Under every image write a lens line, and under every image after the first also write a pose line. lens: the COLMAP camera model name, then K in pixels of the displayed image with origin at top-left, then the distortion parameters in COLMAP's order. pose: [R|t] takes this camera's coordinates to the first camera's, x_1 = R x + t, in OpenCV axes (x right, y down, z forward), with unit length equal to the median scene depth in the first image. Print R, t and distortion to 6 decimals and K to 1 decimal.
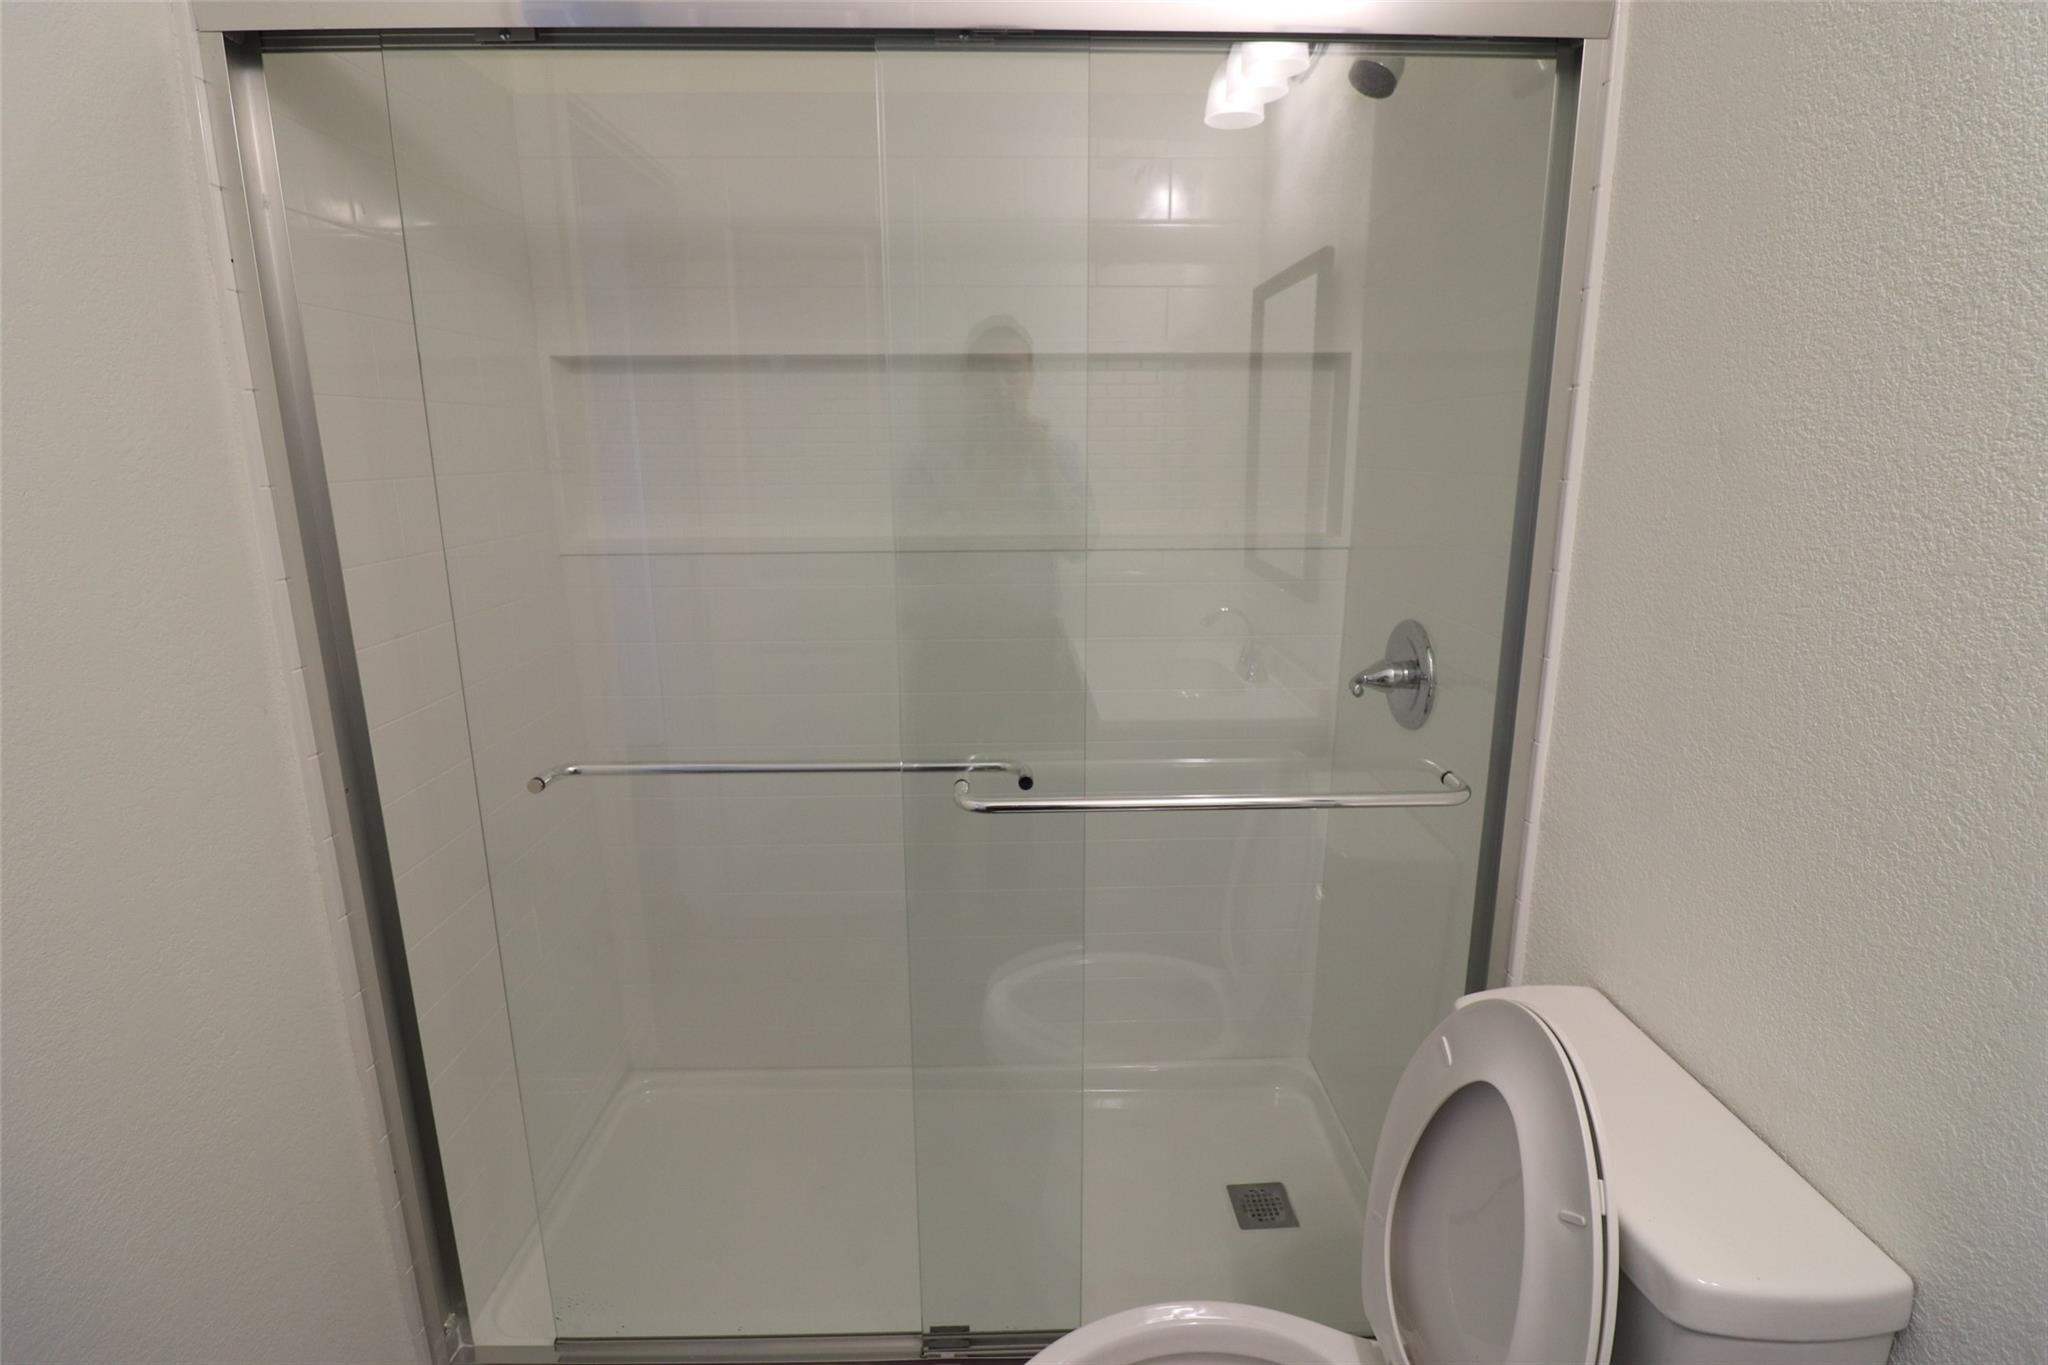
lens RADIAL K [[962.1, 0, 1038.1], [0, 962.1, 654.2], [0, 0, 1]] dist [-0.000104, -0.012019]
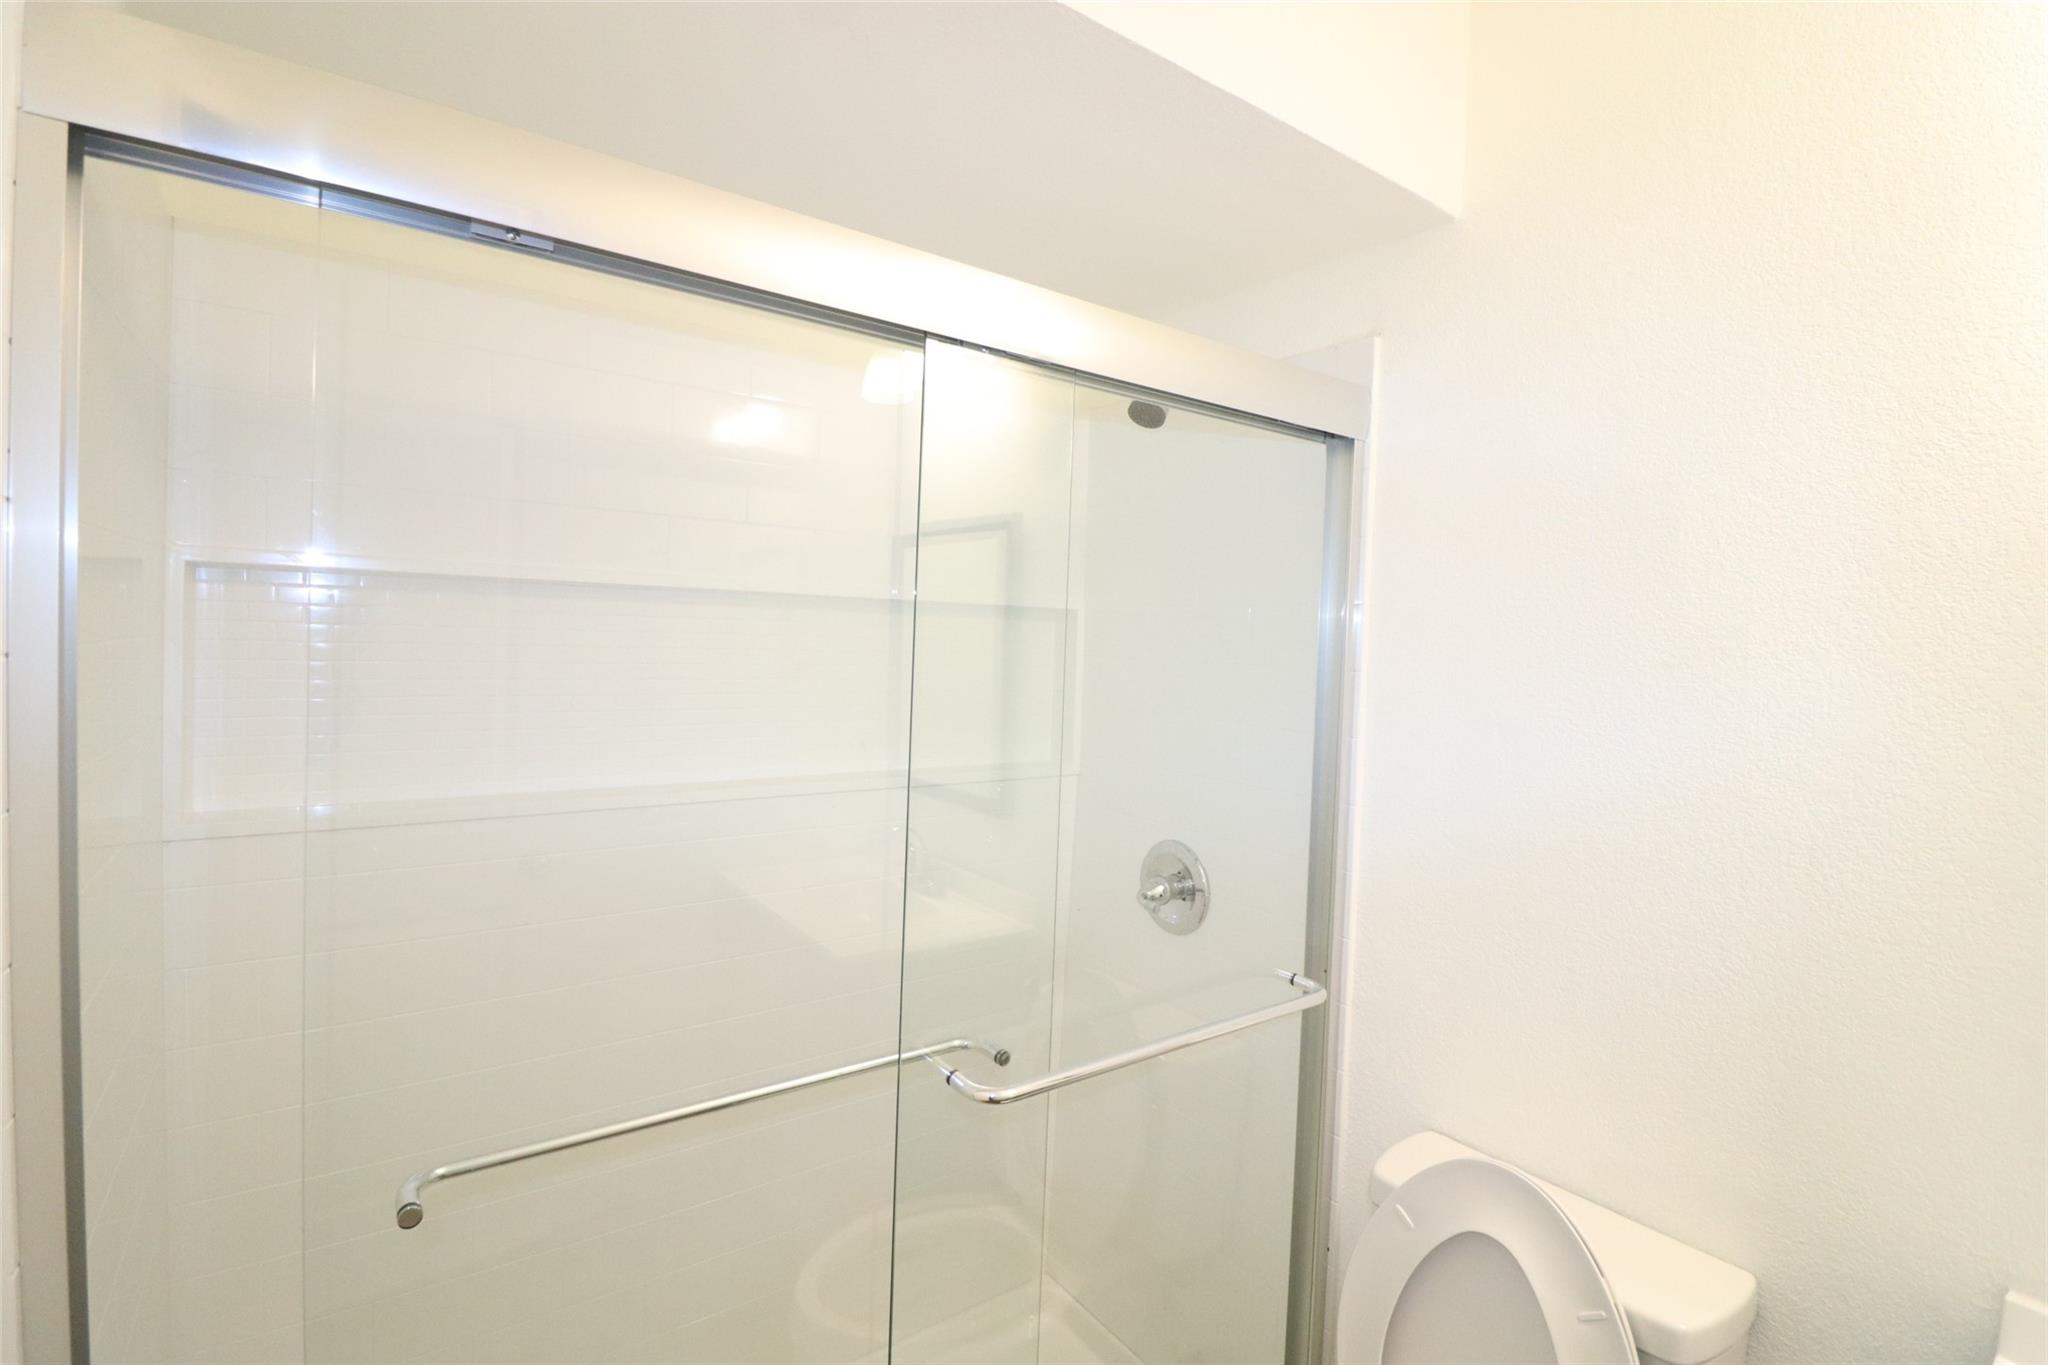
lens RADIAL K [[960.2, 0, 1032.9], [0, 960.2, 658.3], [0, 0, 1]] dist [-0.001684, -0.014745]
pose [[0.822903, 0.024192, 0.567666, -0.556782], [0.080513, 0.984046, -0.158651, -0.108204], [-0.562448, 0.176259, 0.807827, 0.134404]]
